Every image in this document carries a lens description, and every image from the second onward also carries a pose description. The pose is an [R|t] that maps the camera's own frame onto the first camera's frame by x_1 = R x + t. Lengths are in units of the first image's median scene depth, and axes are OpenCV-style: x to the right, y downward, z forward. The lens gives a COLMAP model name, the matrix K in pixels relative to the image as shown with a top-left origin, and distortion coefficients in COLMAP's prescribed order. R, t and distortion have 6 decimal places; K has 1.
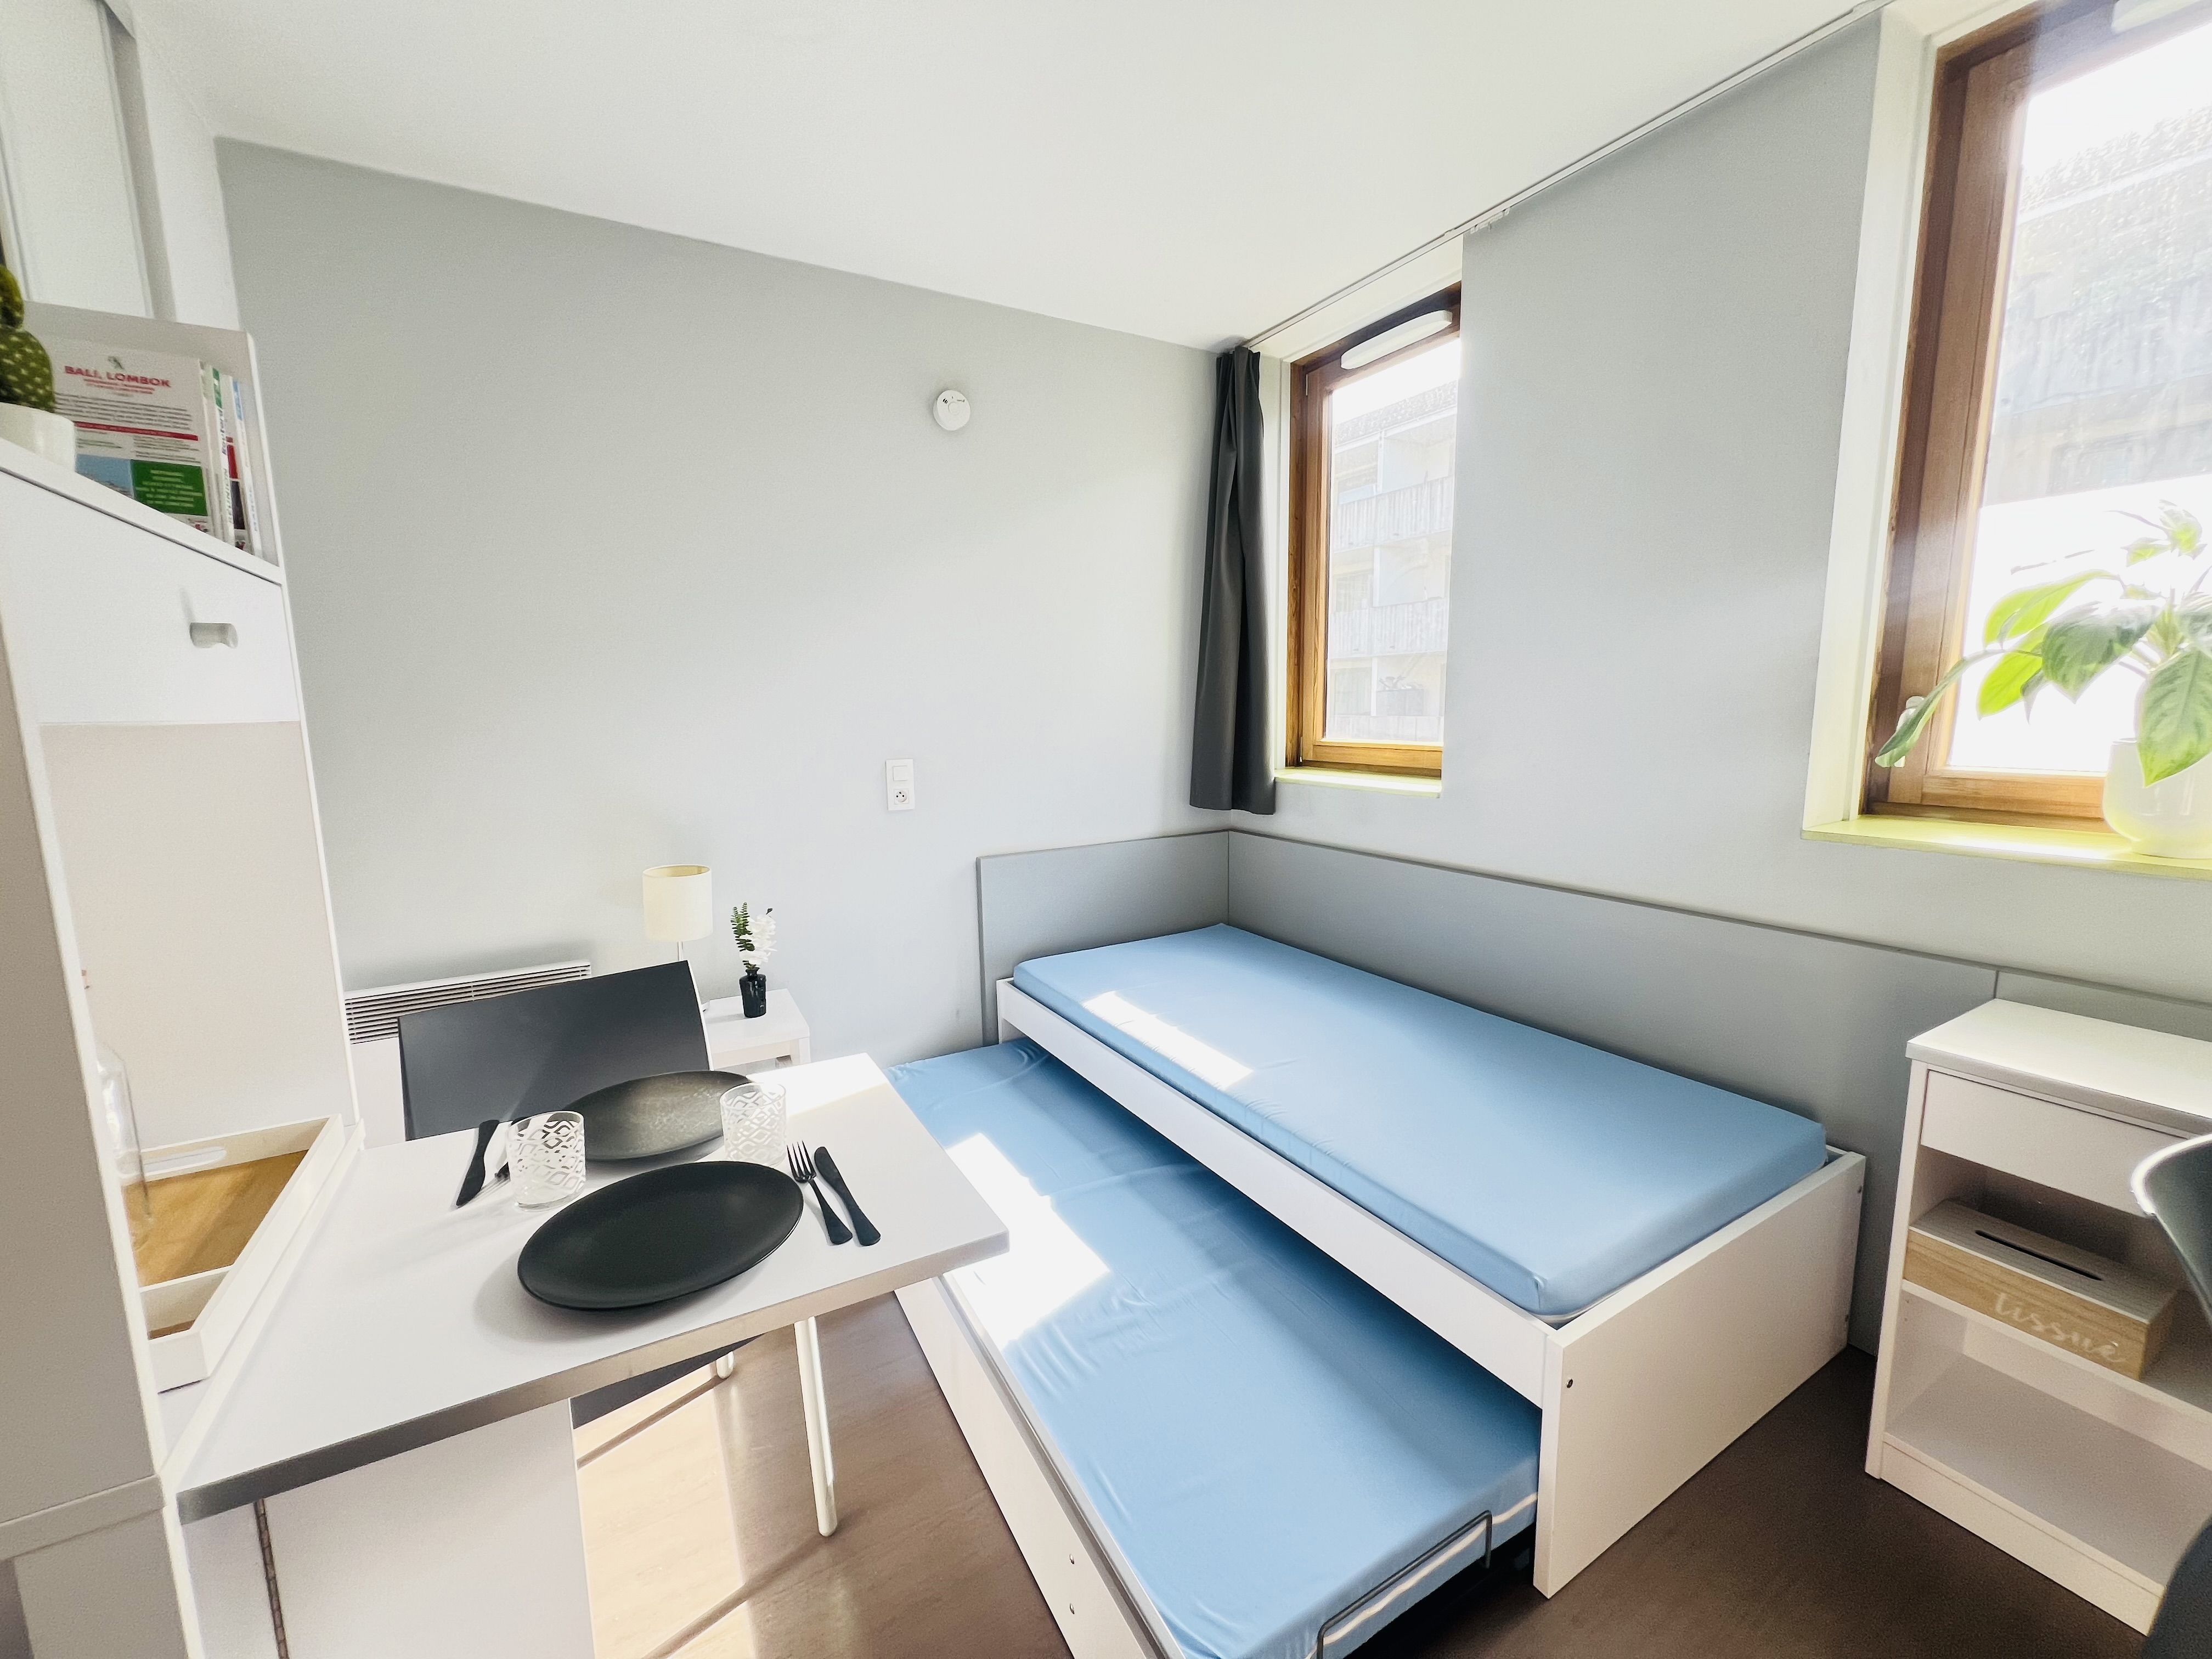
lens RADIAL K [[881.3, 0, 1109.0], [0, 881.3, 830.2], [0, 0, 1]] dist [-0.001317, -0.000198]
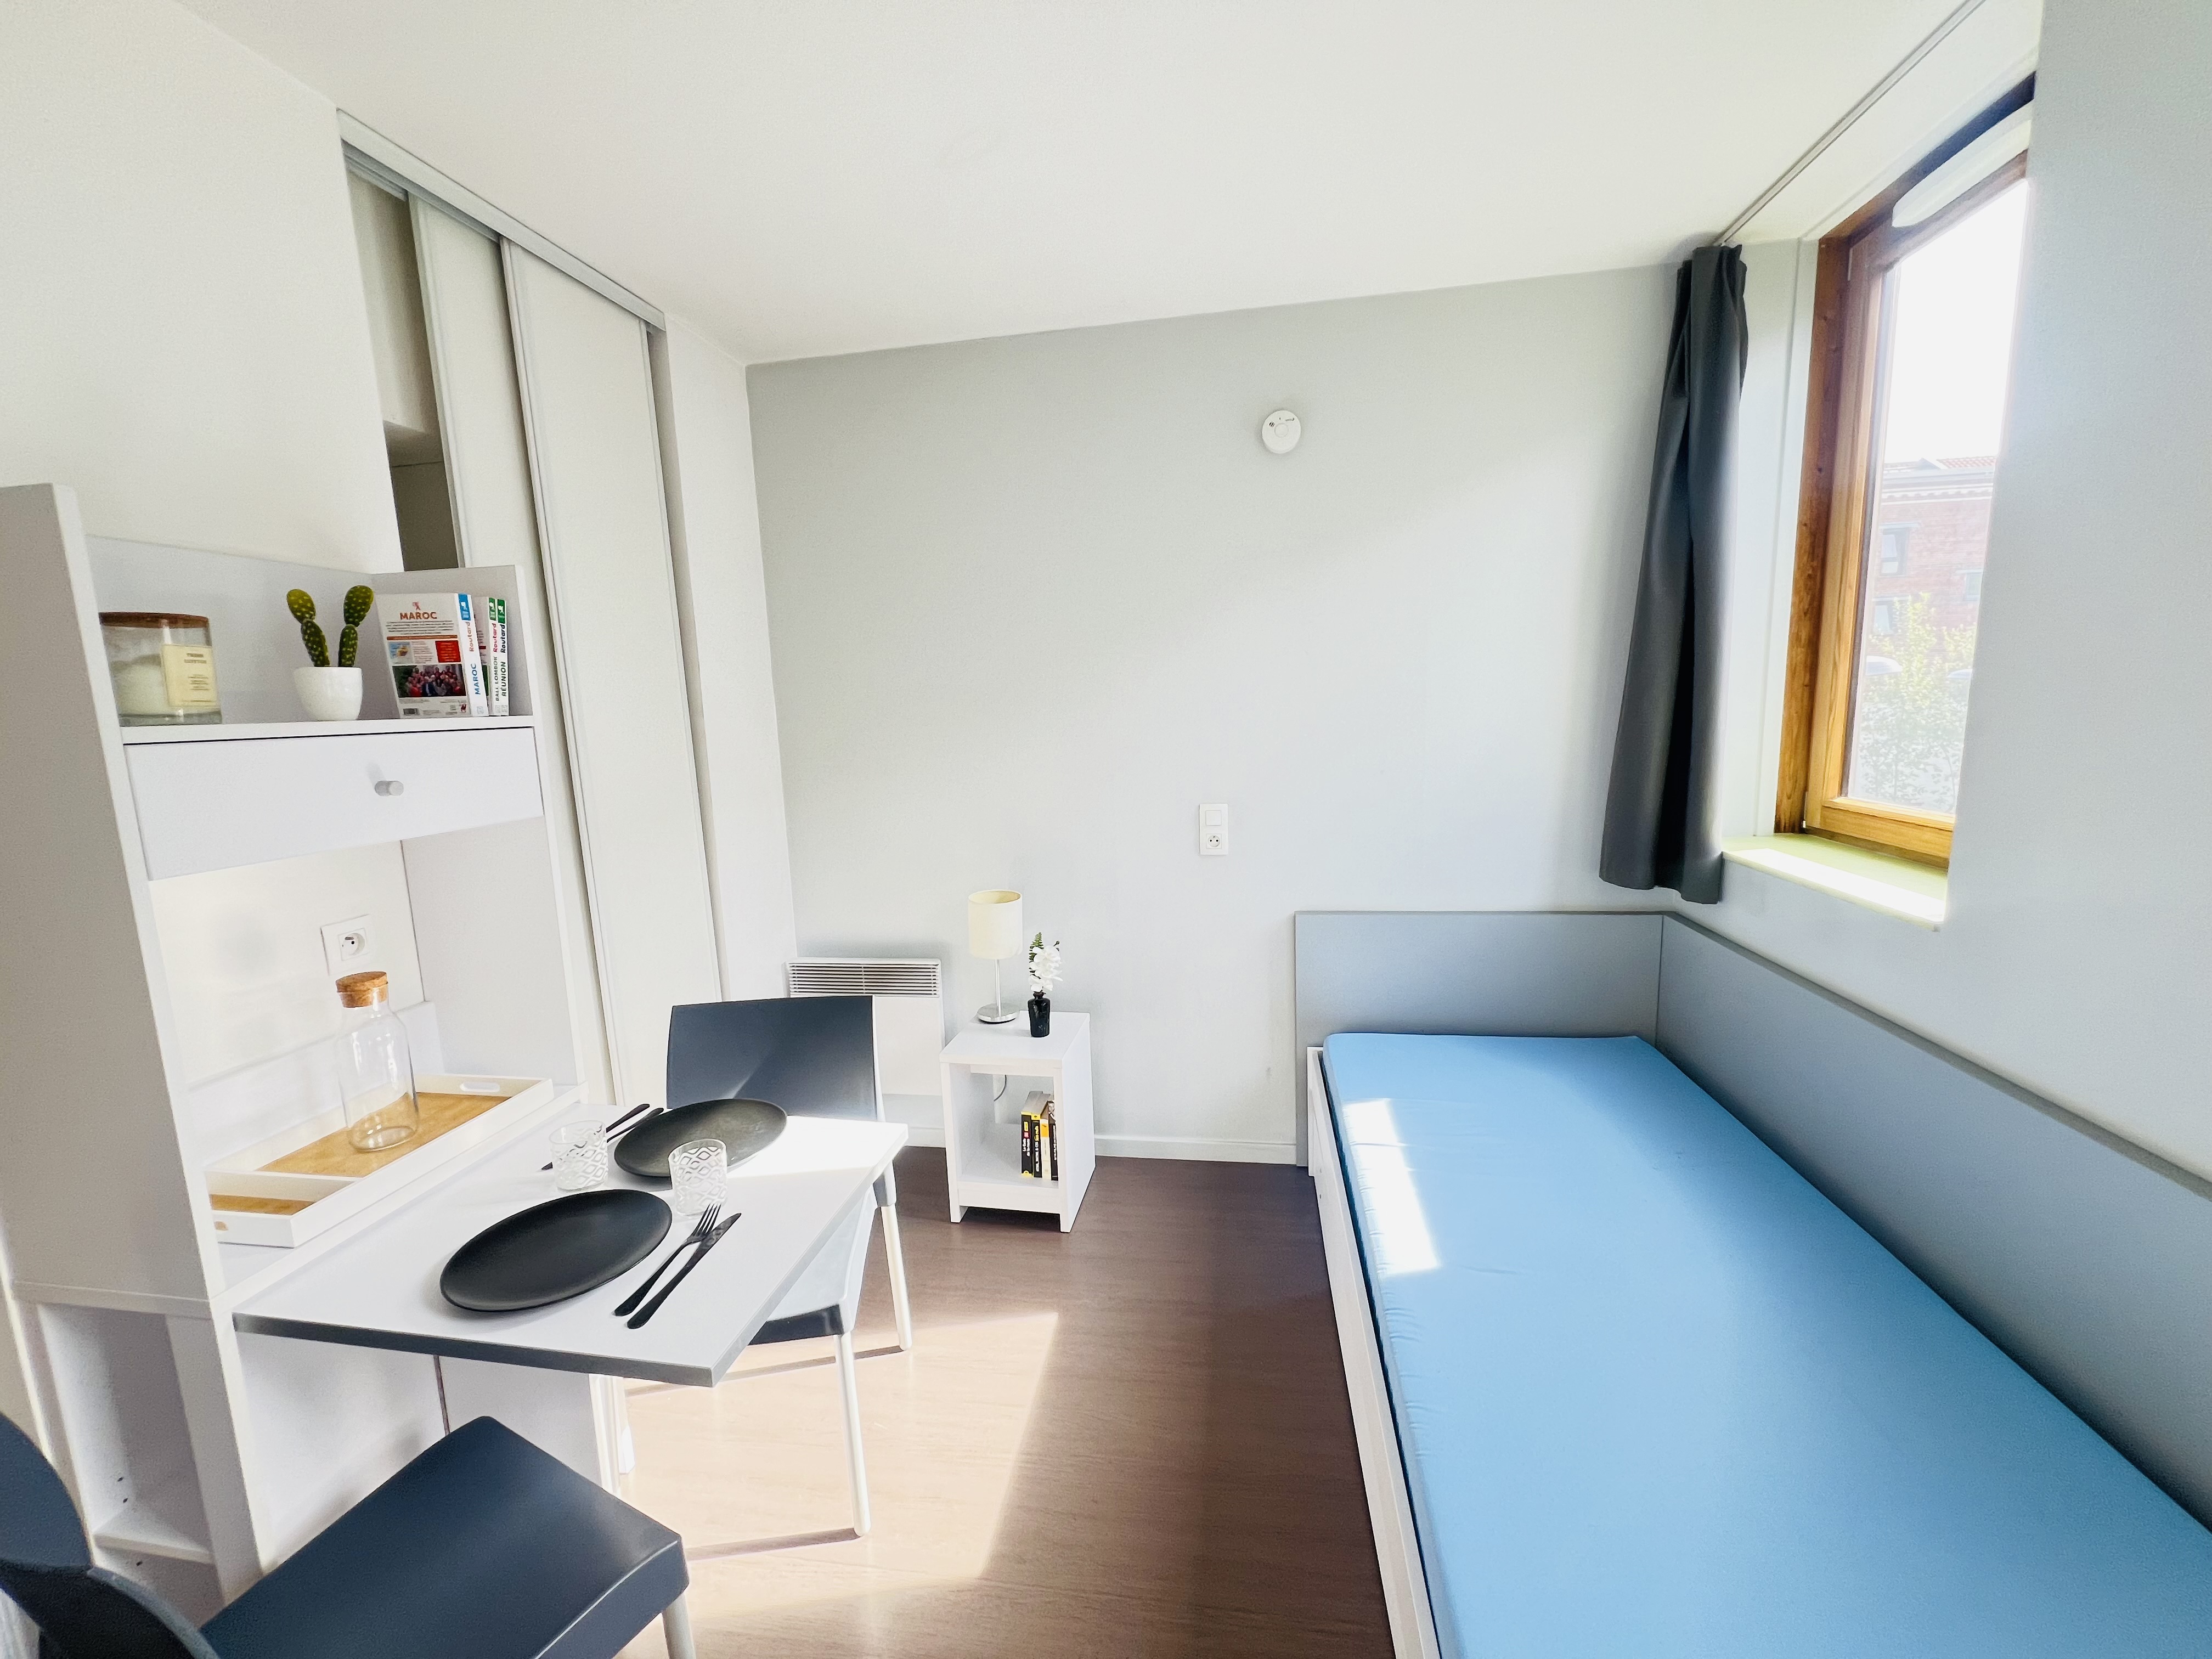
lens RADIAL K [[881.3, 0, 1109.0], [0, 881.3, 830.2], [0, 0, 1]] dist [-0.001317, -0.000198]
pose [[0.774771, 0.083273, -0.626734, 0.299826], [-0.070909, 0.996479, 0.044742, -0.090089], [0.628253, 0.009776, 0.777947, 0.173388]]
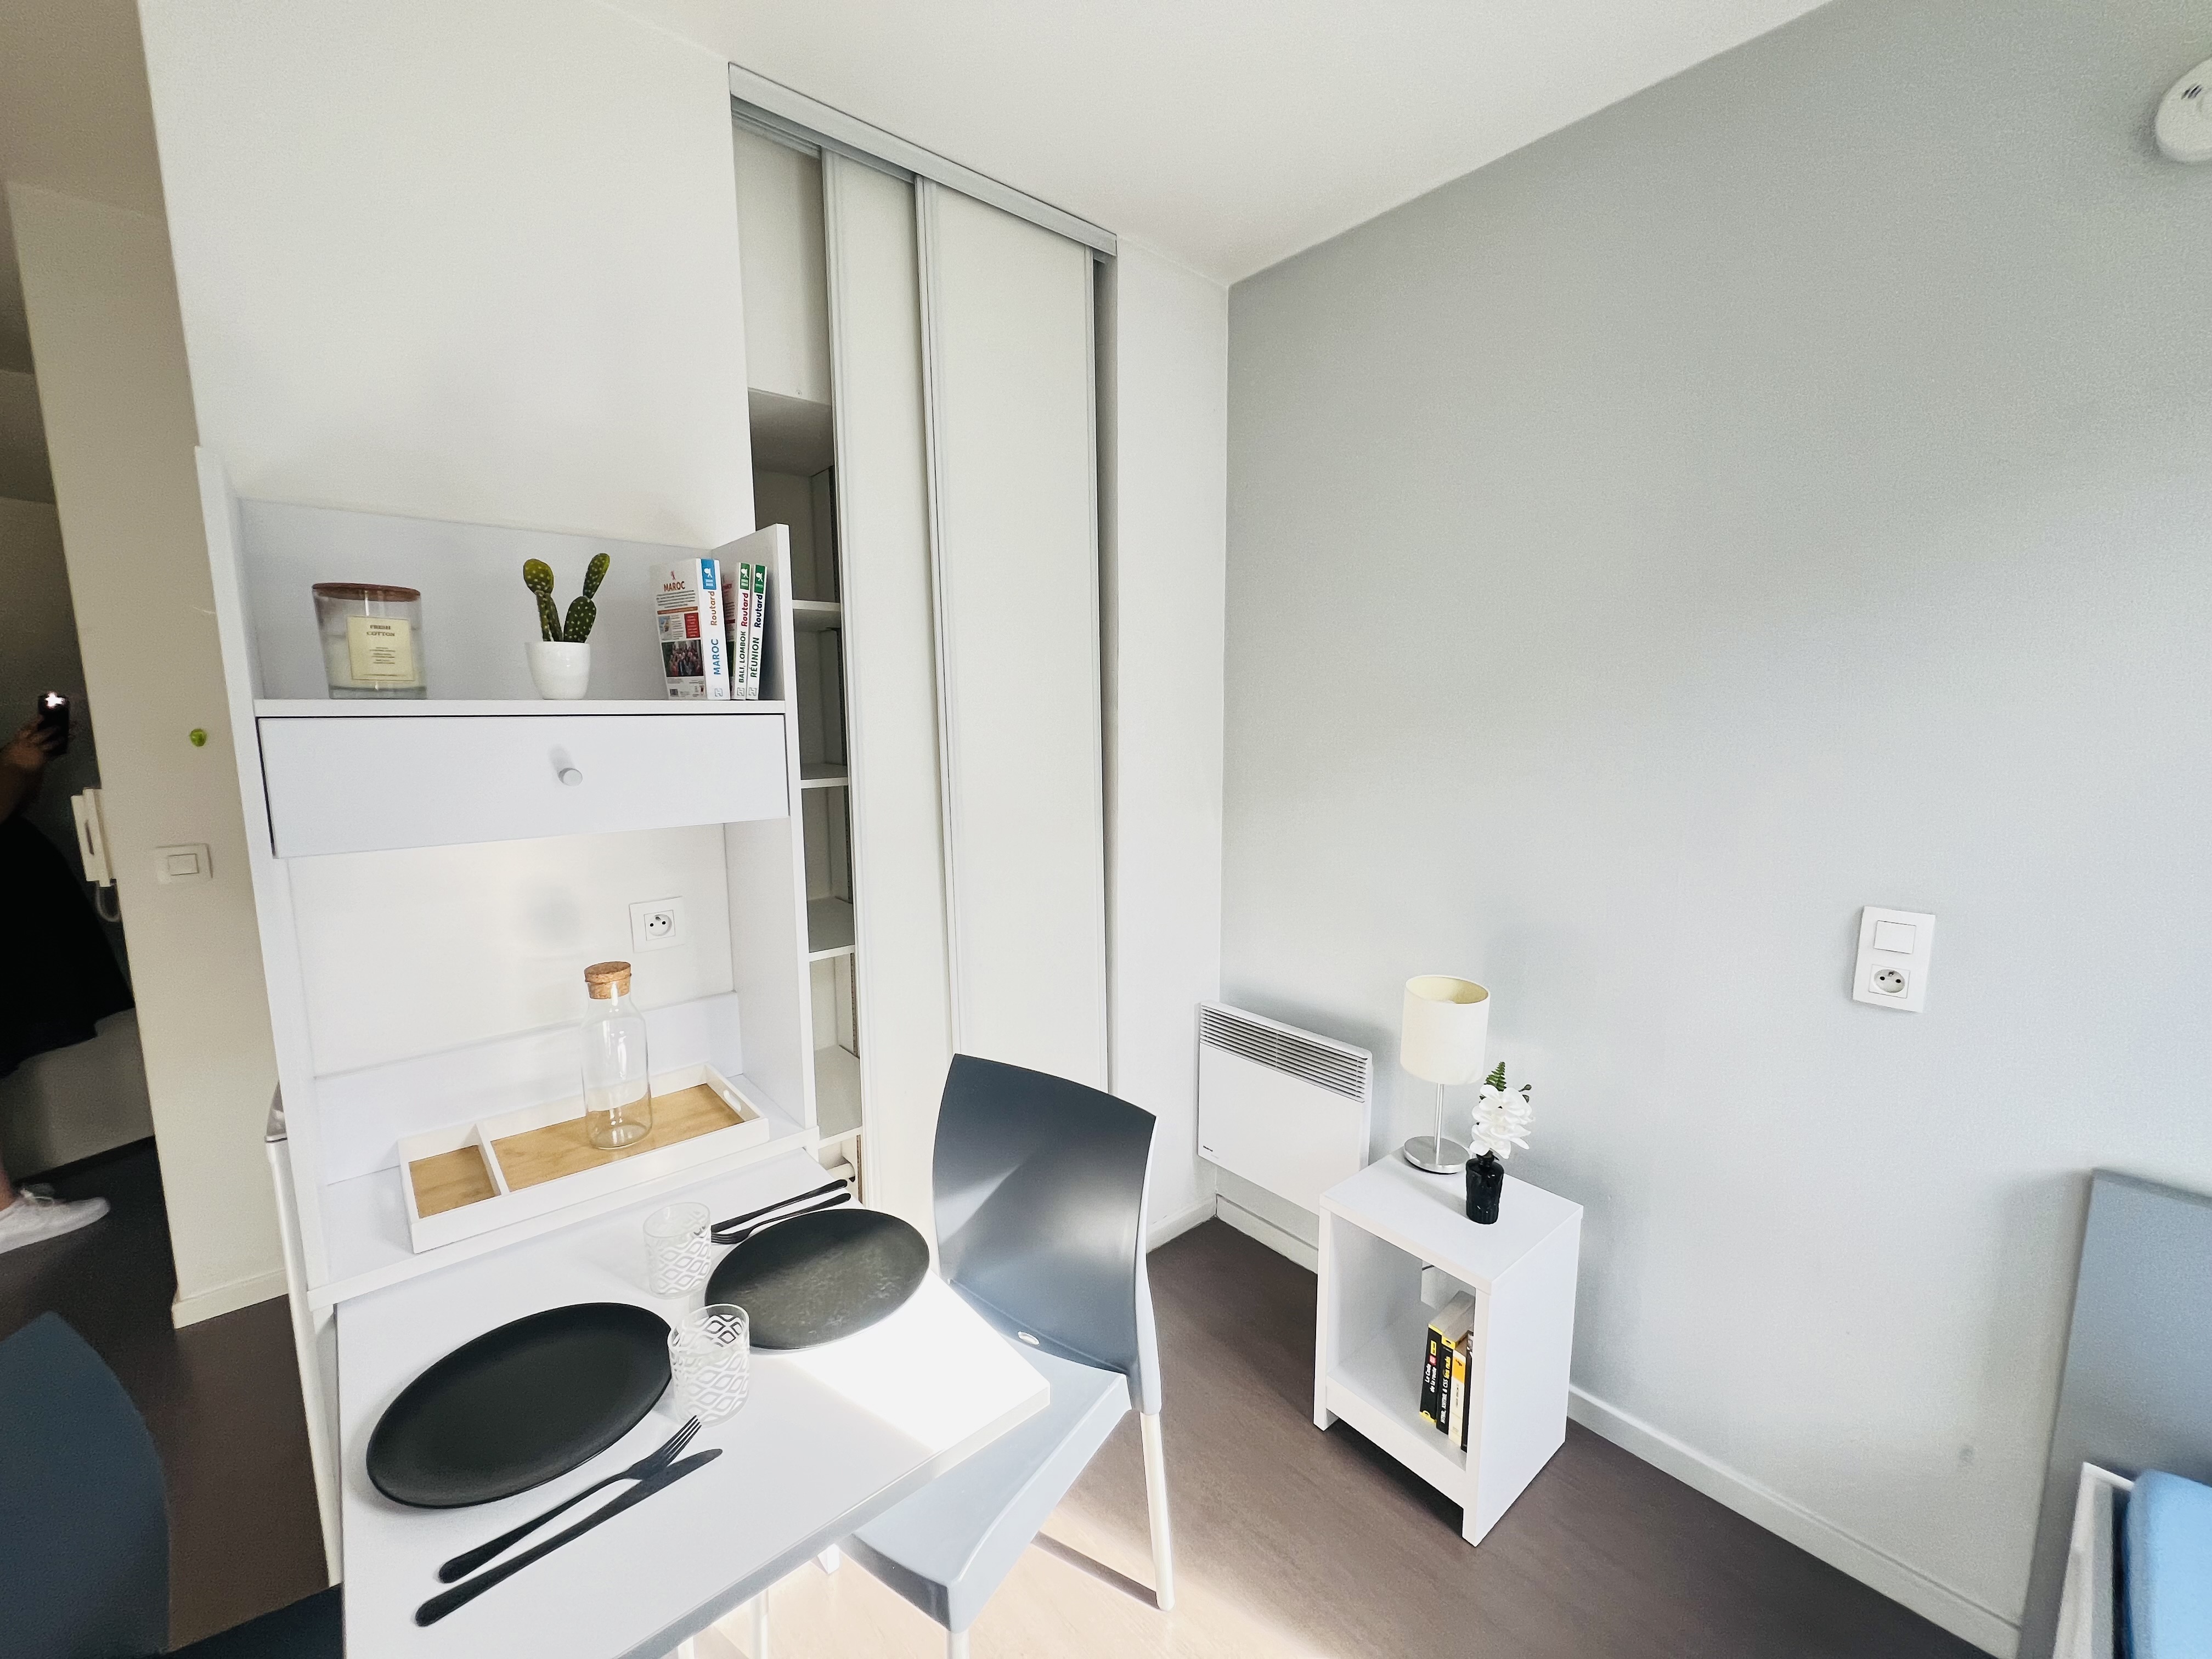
lens RADIAL K [[881.3, 0, 1109.0], [0, 881.3, 830.2], [0, 0, 1]] dist [-0.001317, -0.000198]
pose [[0.193165, 0.152564, -0.969232, 0.164781], [-0.142448, 0.981731, 0.126142, -0.129420], [0.970771, 0.113699, 0.211369, 0.465704]]
